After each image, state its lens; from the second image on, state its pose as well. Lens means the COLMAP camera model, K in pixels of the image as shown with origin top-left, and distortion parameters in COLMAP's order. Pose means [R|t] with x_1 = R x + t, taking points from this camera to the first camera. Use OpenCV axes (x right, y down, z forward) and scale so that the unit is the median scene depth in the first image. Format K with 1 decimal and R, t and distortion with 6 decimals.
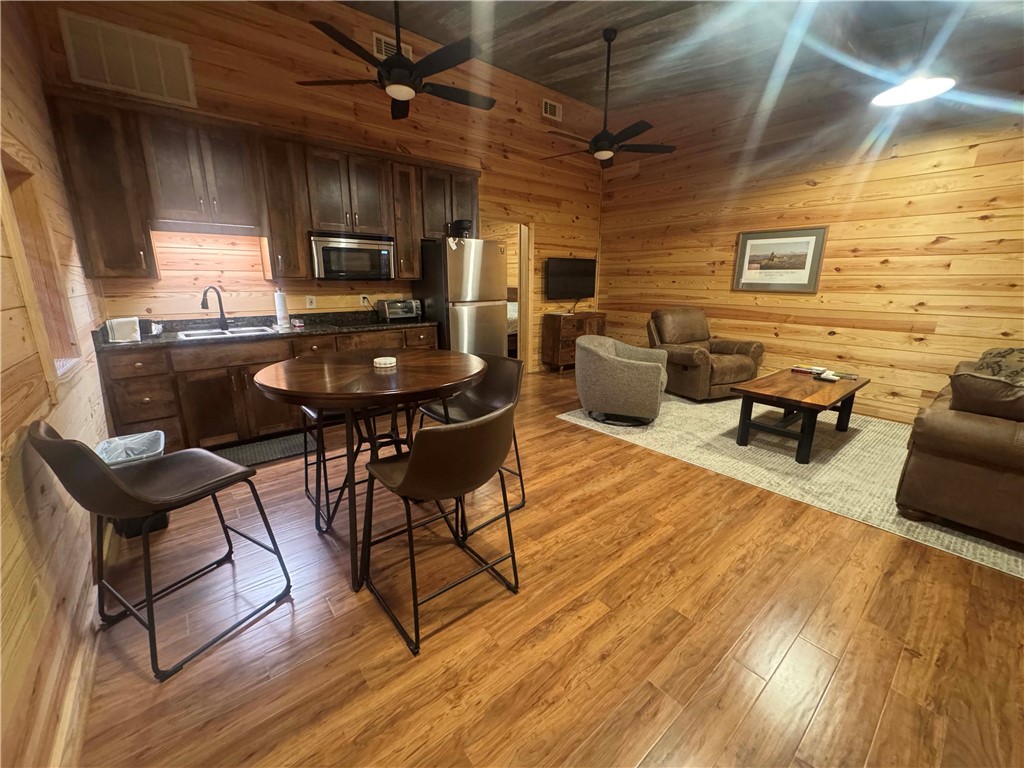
lens RADIAL K [[409.4, 0, 512.2], [0, 409.4, 381.2], [0, 0, 1]] dist [-0.001807, 0.000316]
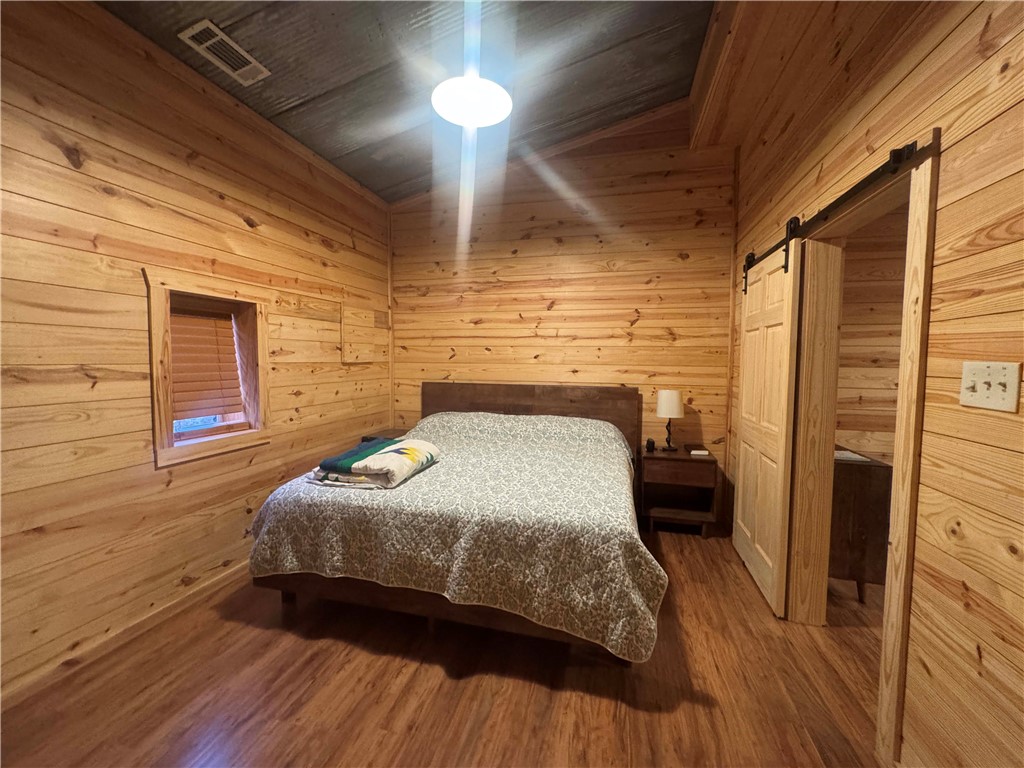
lens RADIAL K [[409.4, 0, 512.2], [0, 409.4, 381.2], [0, 0, 1]] dist [-0.001807, 0.000316]
pose [[0.807677, -0.029560, 0.588884, -0.582439], [0.135666, 0.981262, -0.136816, -0.327619], [-0.573805, 0.190395, 0.796553, 1.200423]]
